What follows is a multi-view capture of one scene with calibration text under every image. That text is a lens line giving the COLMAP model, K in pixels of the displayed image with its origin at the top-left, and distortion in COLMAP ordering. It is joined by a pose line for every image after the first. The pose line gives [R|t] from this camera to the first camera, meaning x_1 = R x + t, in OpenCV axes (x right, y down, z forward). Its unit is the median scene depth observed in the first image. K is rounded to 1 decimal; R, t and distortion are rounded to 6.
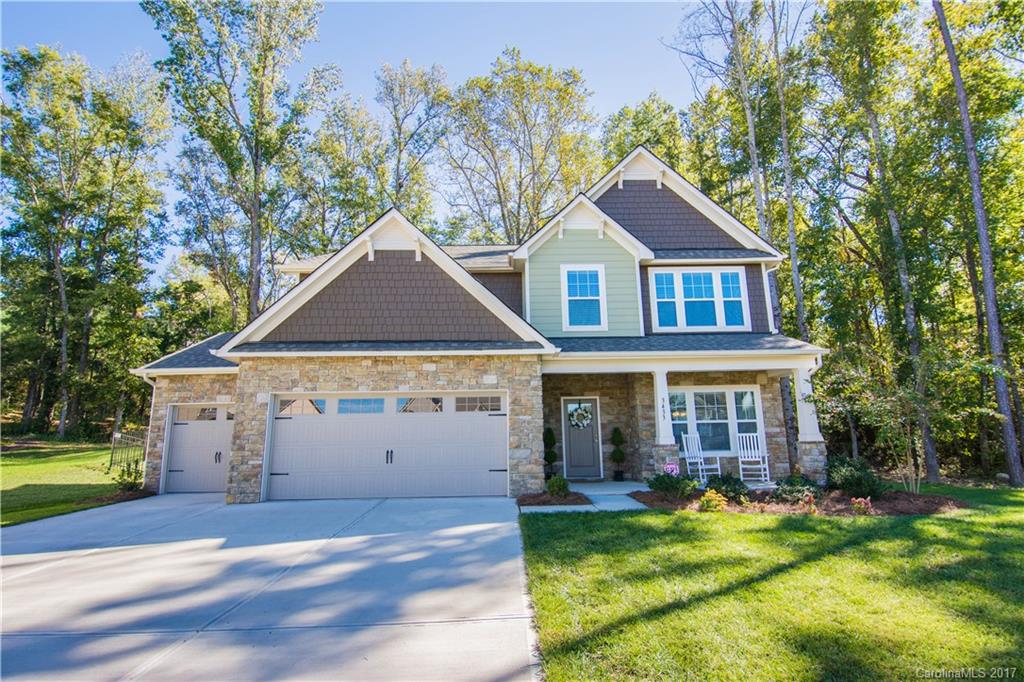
lens RADIAL K [[514.1, 0, 510.1], [0, 514.1, 346.4], [0, 0, 1]] dist [-0.004946, -0.000589]
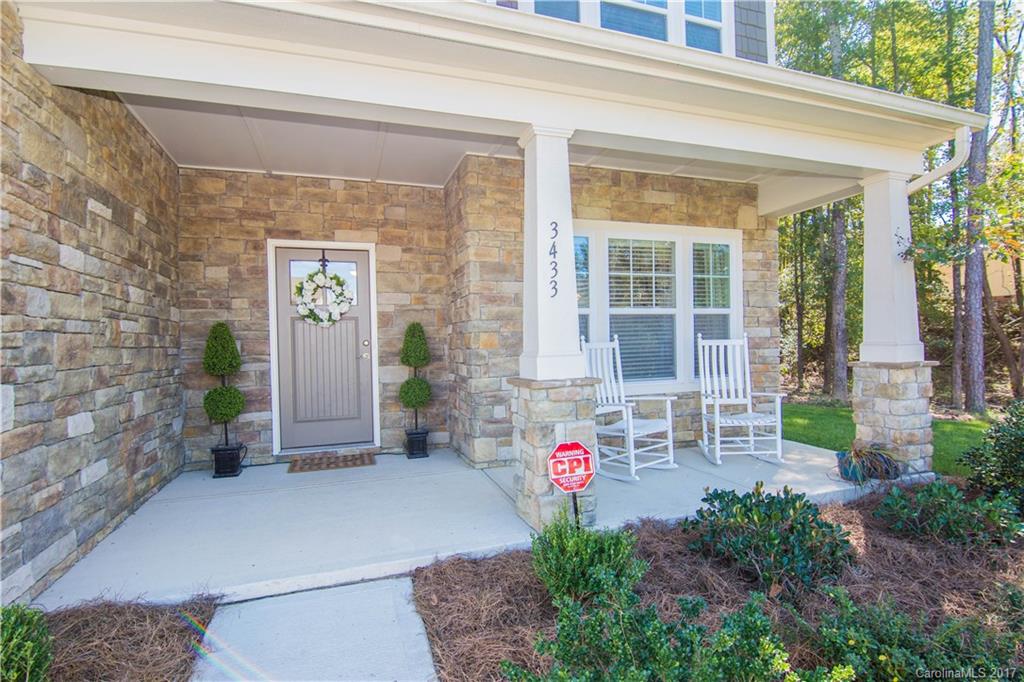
lens RADIAL K [[496.6, 0, 510.3], [0, 496.6, 339.0], [0, 0, 1]] dist [-0.000076, 0.000034]
pose [[0.949561, 0.000611, 0.313581, 0.163386], [-0.057727, 0.983248, 0.172888, 0.104056], [-0.308222, -0.182270, 0.933690, 0.647187]]
